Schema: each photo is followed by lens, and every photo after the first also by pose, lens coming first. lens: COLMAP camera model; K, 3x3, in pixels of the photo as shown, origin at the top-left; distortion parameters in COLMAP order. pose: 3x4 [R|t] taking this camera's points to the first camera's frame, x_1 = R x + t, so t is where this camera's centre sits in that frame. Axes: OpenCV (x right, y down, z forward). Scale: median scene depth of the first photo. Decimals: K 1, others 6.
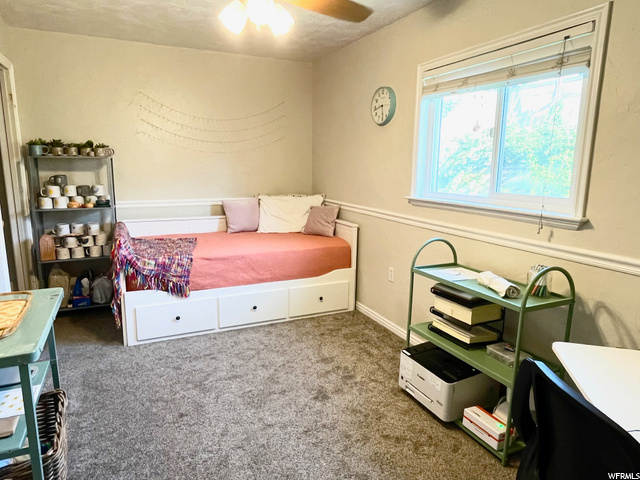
lens RADIAL K [[415.7, 0, 320.0], [0, 415.7, 240.0], [0, 0, 1]] dist [0.001727, 0.000617]
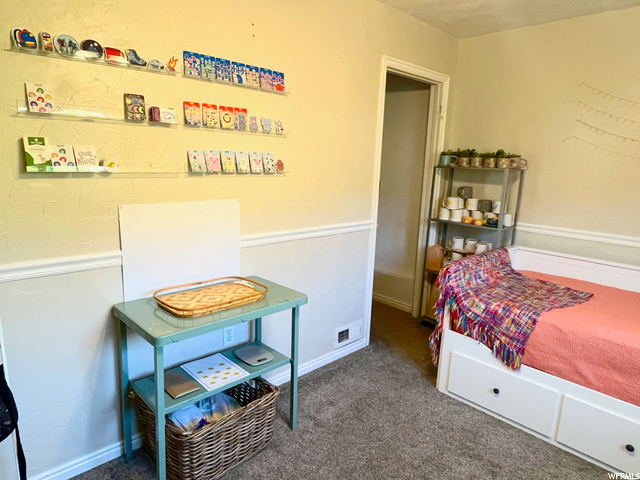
lens RADIAL K [[415.7, 0, 320.0], [0, 415.7, 240.0], [0, 0, 1]] dist [0.001727, 0.000617]
pose [[0.314768, 0.182588, -0.931441, 0.188178], [-0.208483, 0.970658, 0.119822, -0.090223], [0.925989, 0.156474, 0.343599, 0.422155]]
